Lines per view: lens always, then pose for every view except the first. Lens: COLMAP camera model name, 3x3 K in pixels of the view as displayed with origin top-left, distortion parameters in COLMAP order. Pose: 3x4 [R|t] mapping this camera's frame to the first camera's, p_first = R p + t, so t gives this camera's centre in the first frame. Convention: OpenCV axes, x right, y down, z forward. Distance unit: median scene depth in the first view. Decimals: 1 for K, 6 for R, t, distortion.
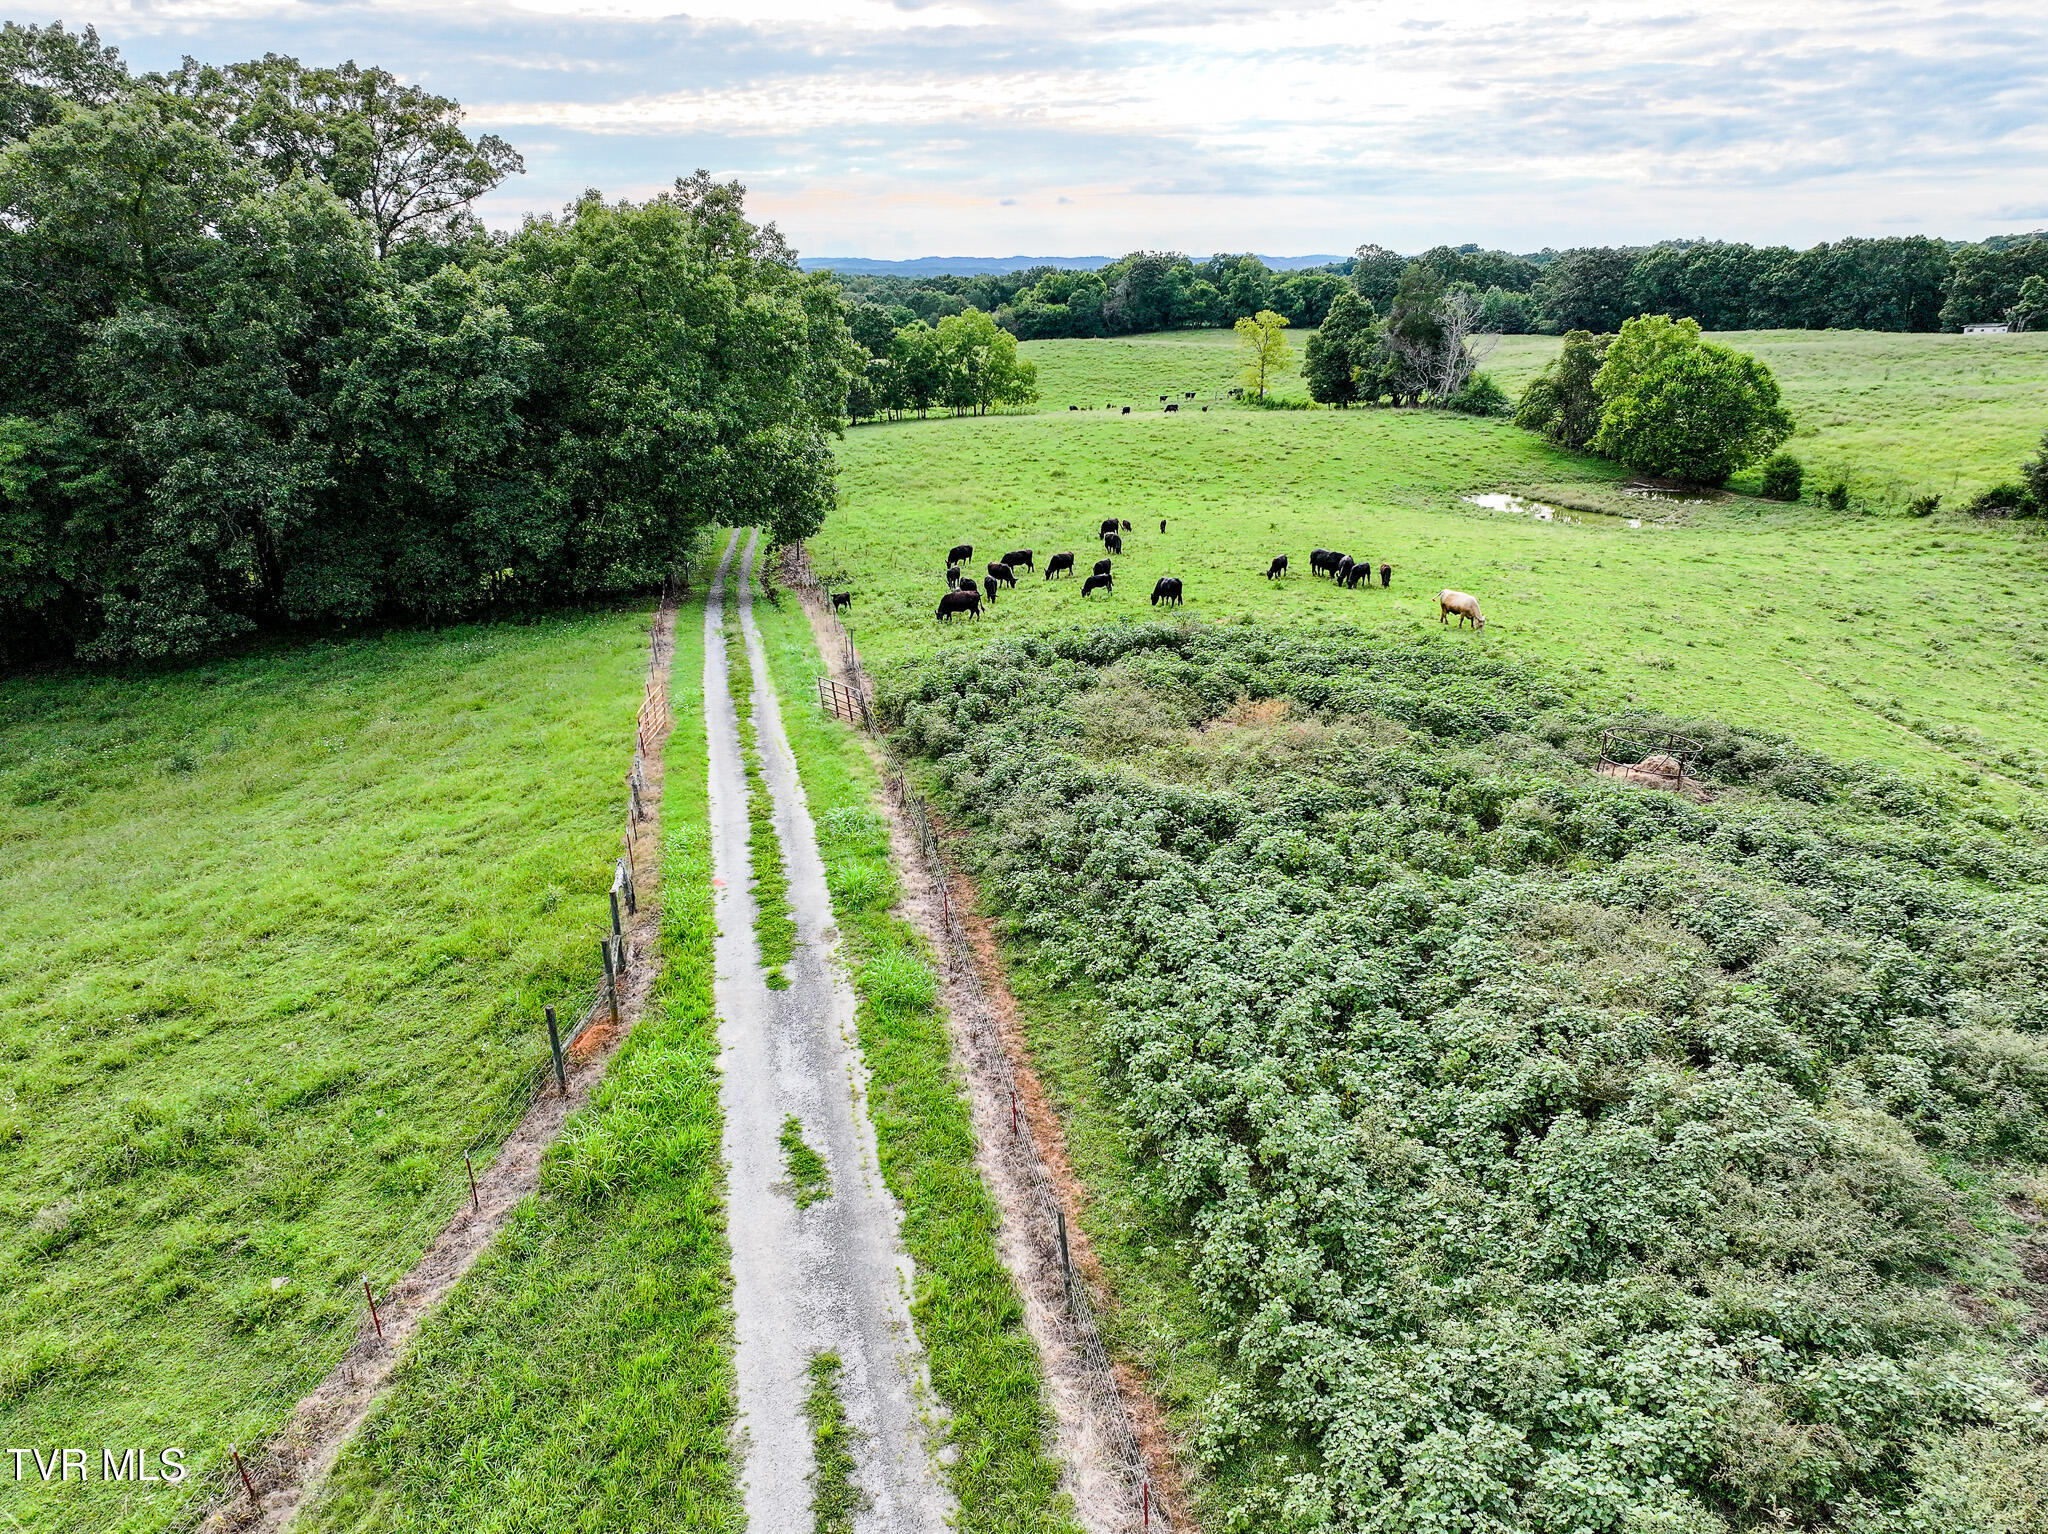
lens RADIAL K [[1435.8, 0, 1033.6], [0, 1435.8, 769.0], [0, 0, 1]] dist [0.005381, 0.000776]
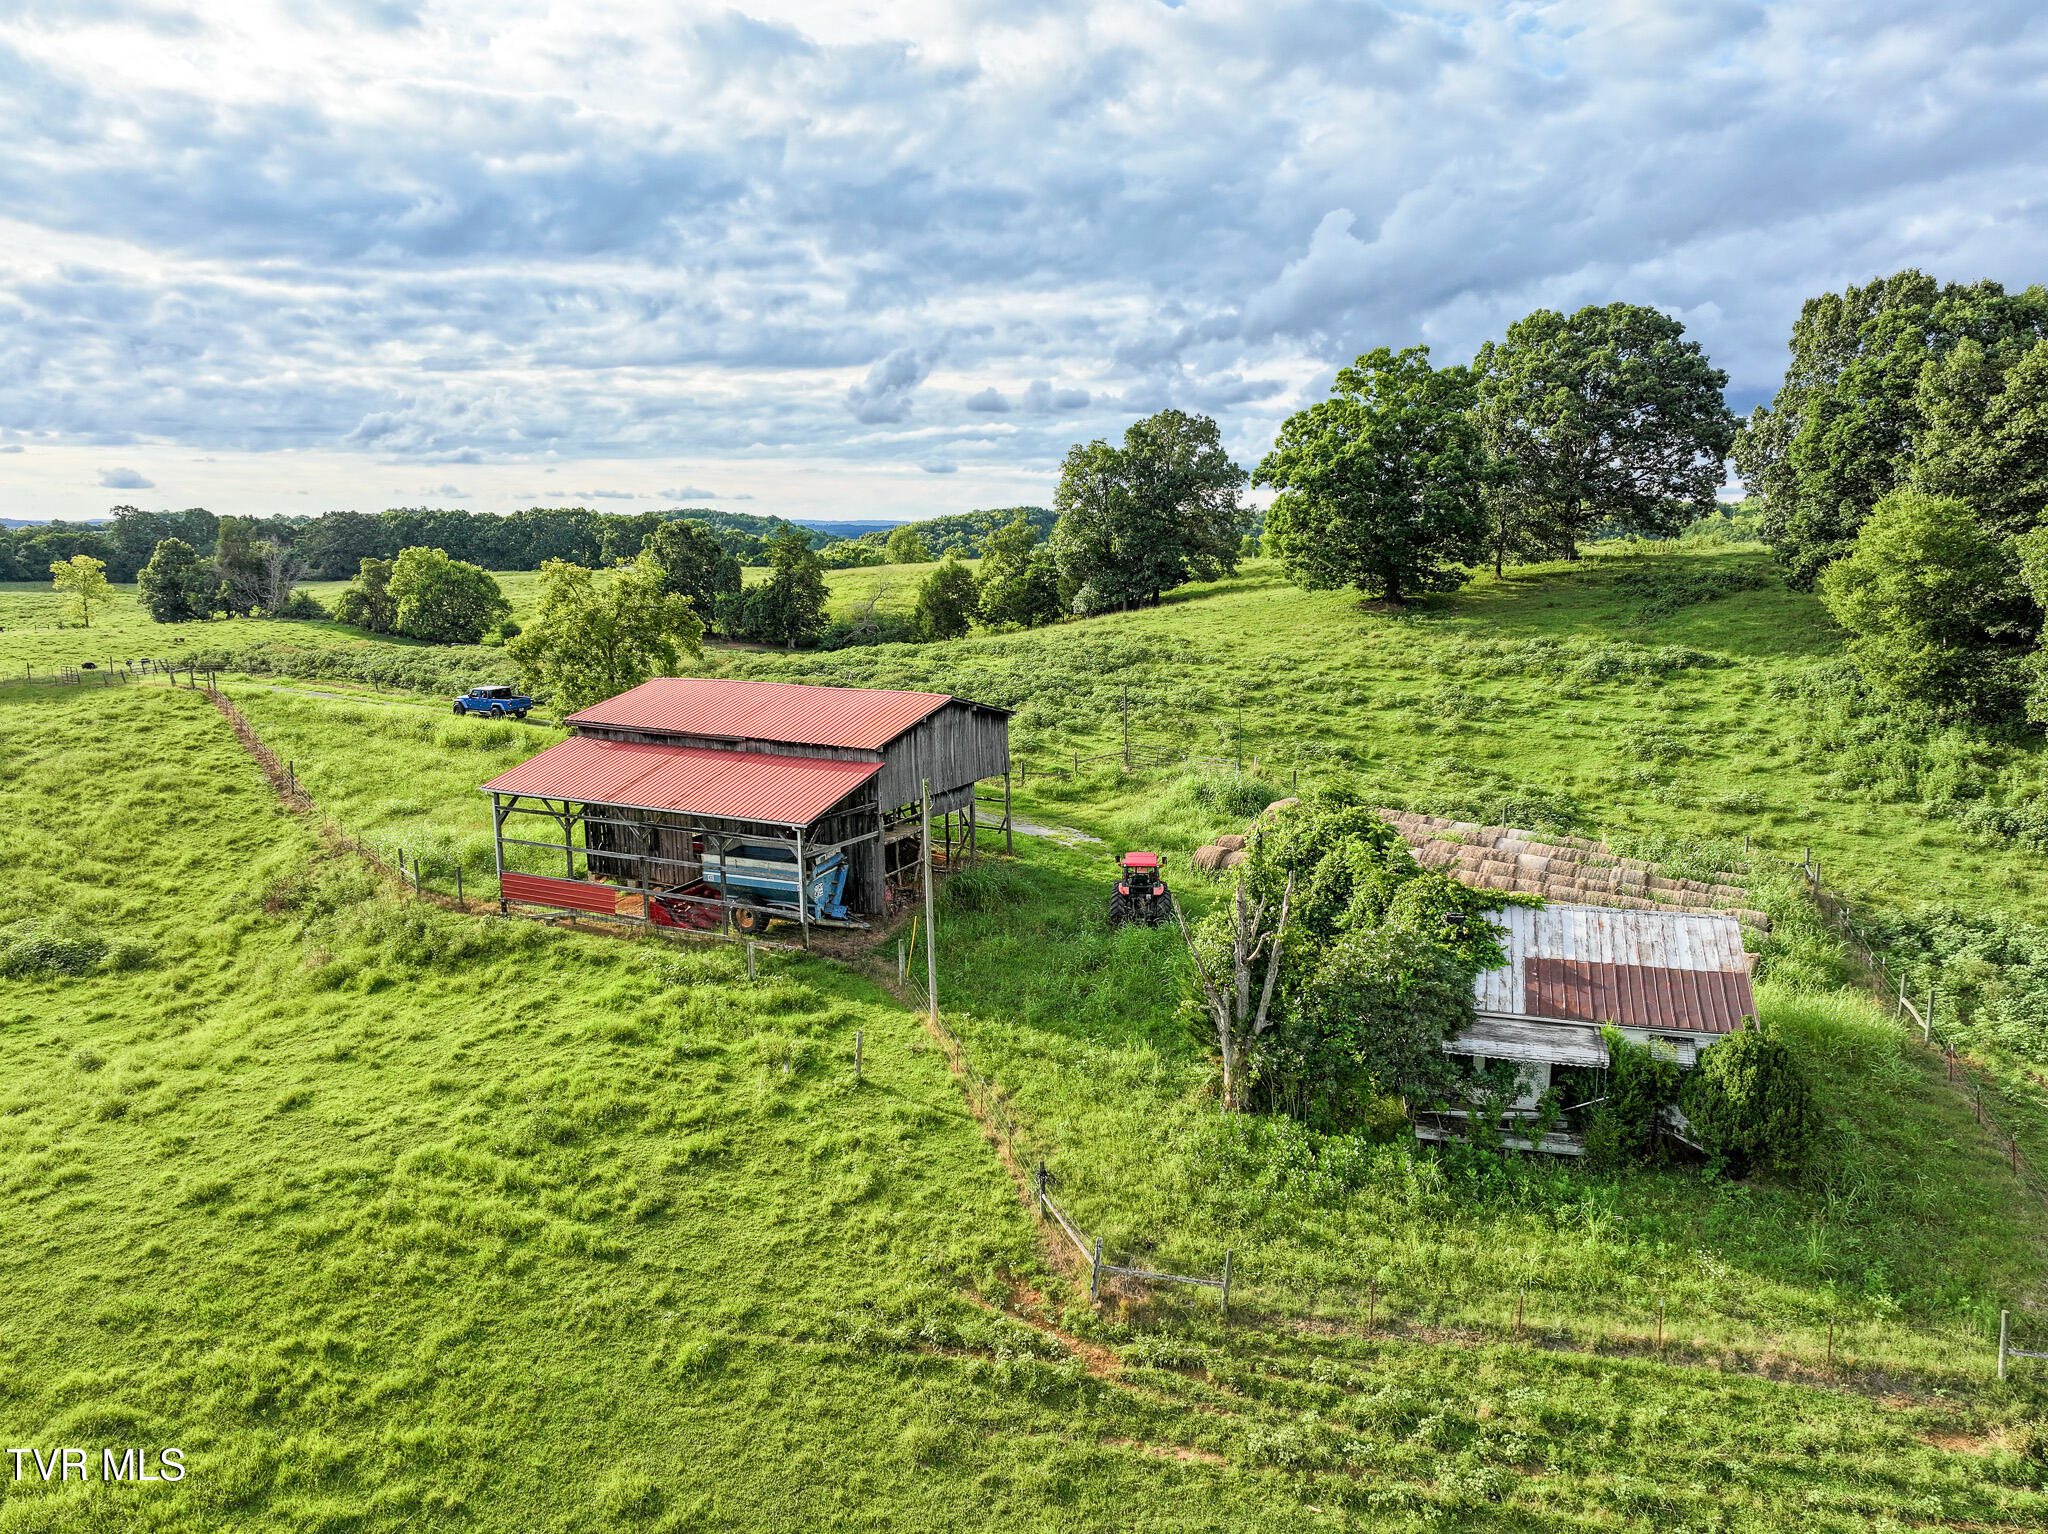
lens RADIAL K [[1435.8, 0, 1029.5], [0, 1435.8, 760.3], [0, 0, 1]] dist [0.005381, 0.000776]
pose [[0.692153, -0.108385, 0.713567, -0.207427], [0.234079, 0.968930, -0.079882, 0.157434], [-0.682738, 0.222321, 0.696018, -0.414312]]
